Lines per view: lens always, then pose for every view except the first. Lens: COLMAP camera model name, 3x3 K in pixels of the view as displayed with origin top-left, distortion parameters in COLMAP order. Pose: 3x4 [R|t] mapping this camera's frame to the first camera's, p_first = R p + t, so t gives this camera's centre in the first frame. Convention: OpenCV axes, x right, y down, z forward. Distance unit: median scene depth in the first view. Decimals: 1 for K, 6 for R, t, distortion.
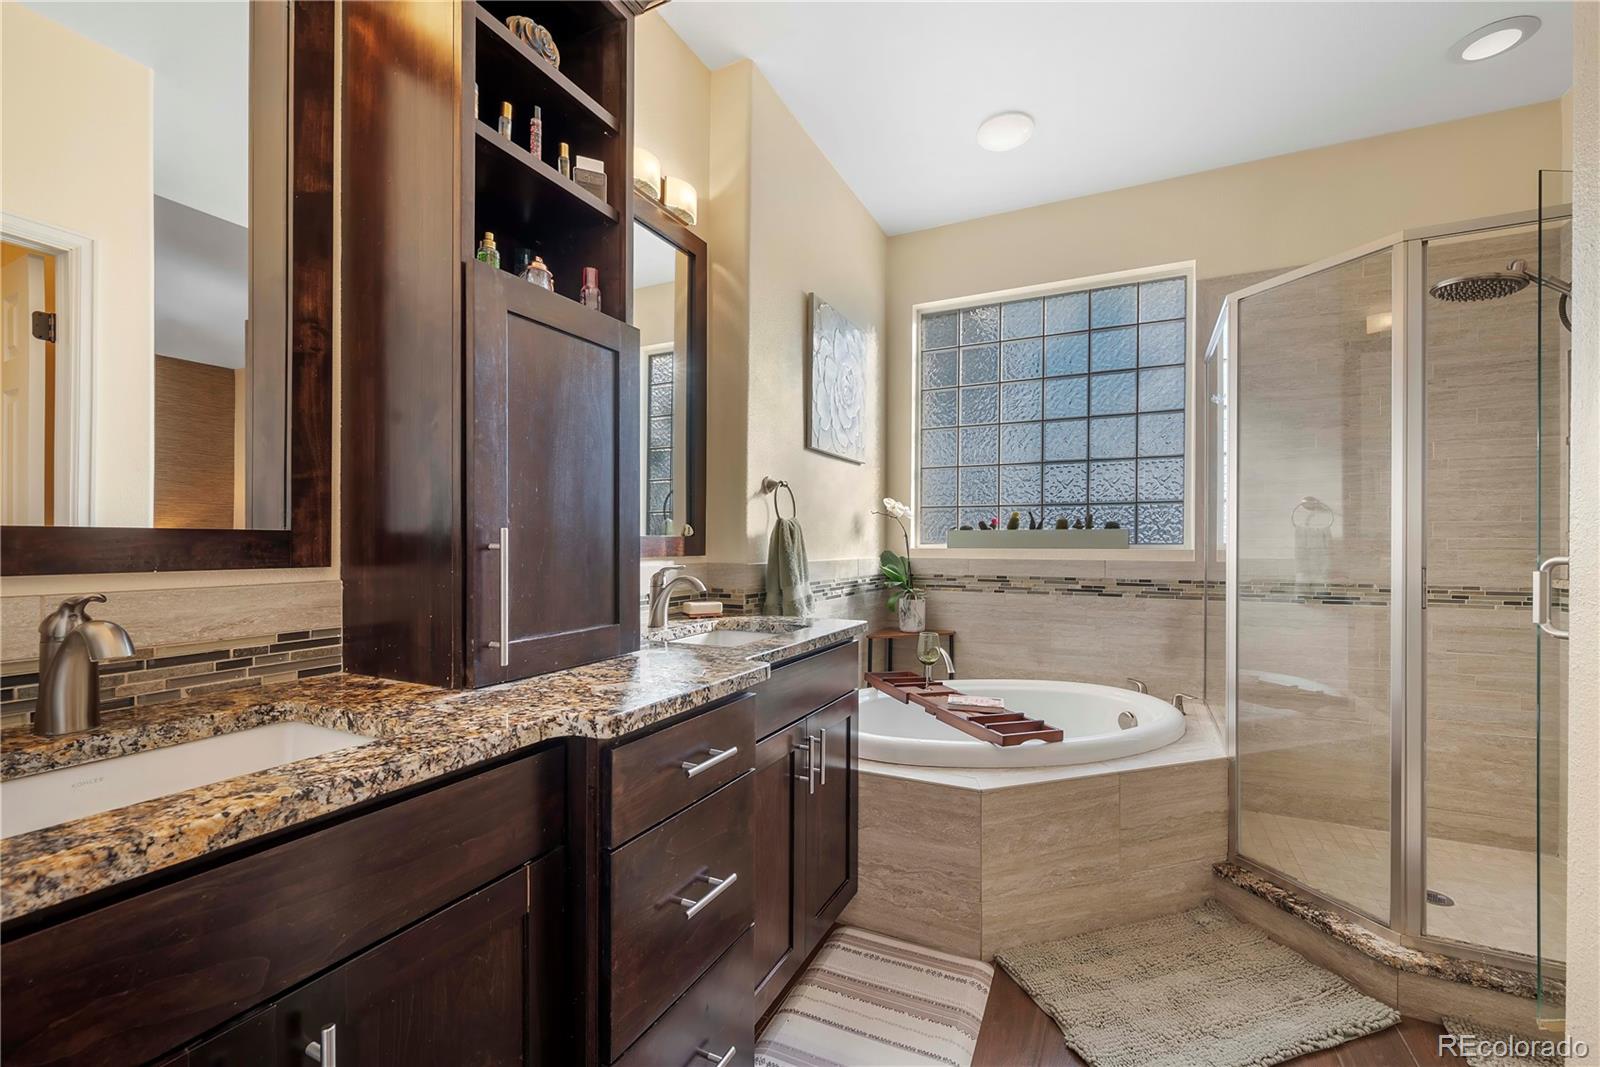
lens RADIAL K [[642.6, 0, 854.9], [0, 642.6, 547.2], [0, 0, 1]] dist [-0.002499, 0.000103]
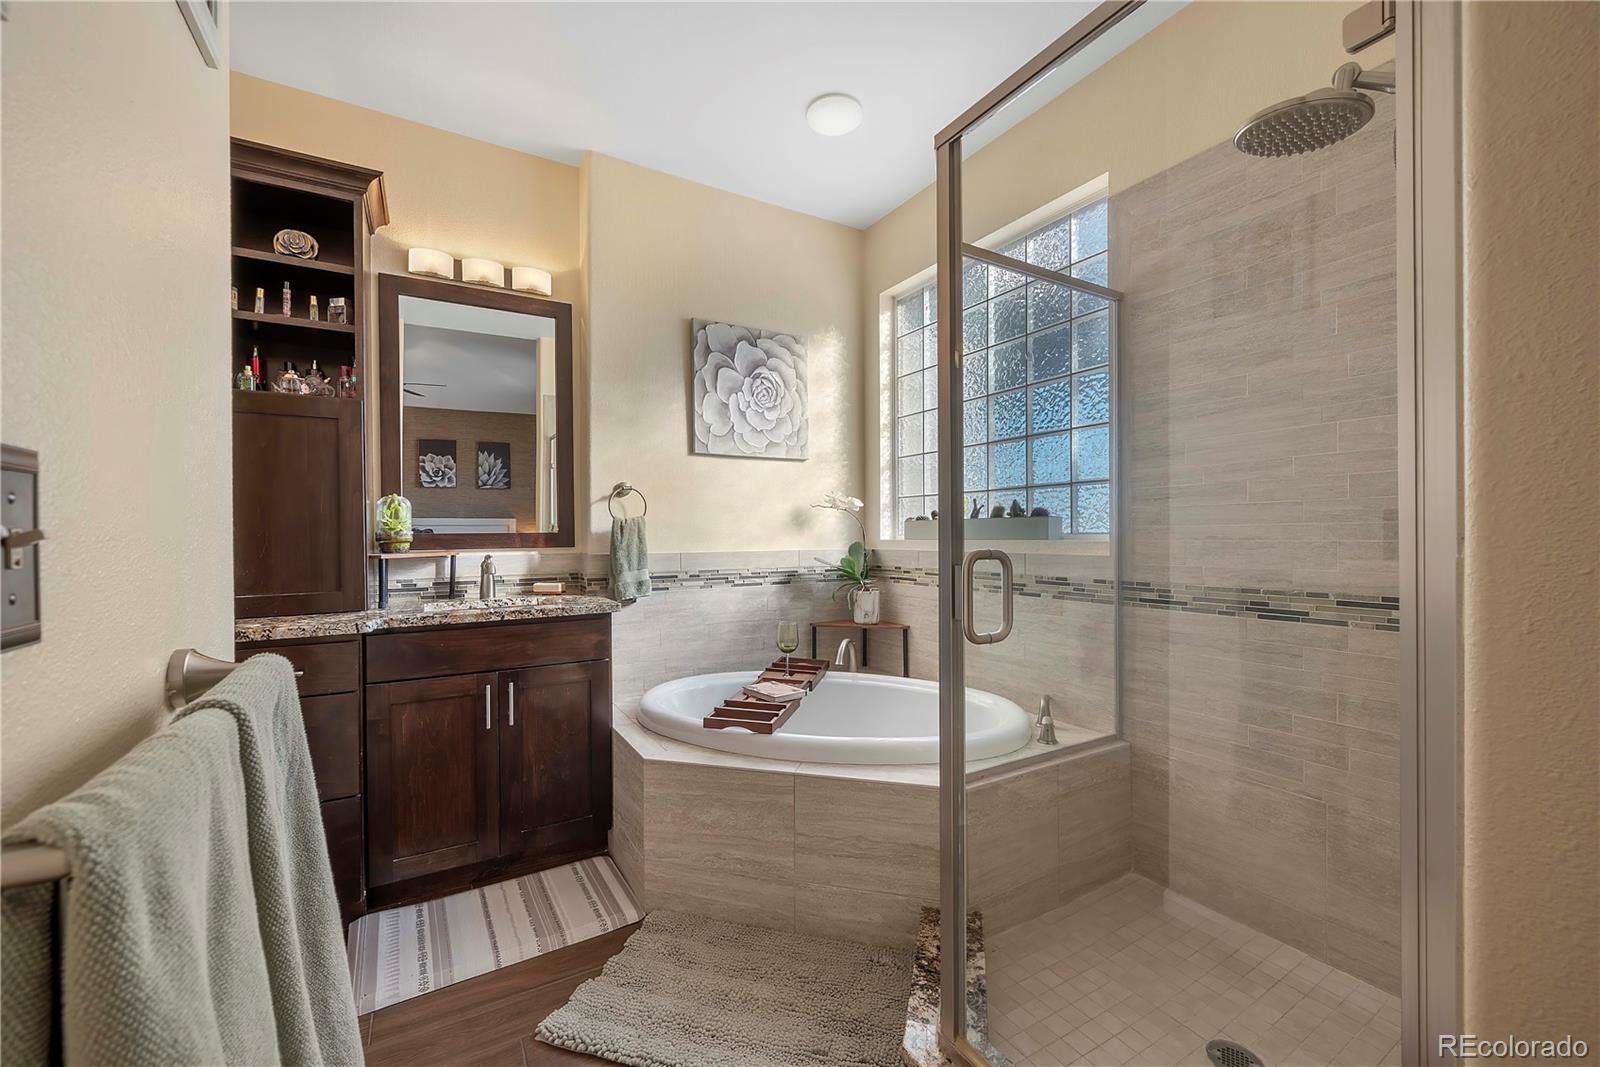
lens RADIAL K [[642.6, 0, 827.5], [0, 642.6, 538.5], [0, 0, 1]] dist [-0.002499, 0.000103]
pose [[0.836871, -0.004833, -0.547378, 0.759684], [0.006661, 0.999977, 0.001355, -0.002697], [0.547359, -0.004780, 0.836884, 0.171327]]
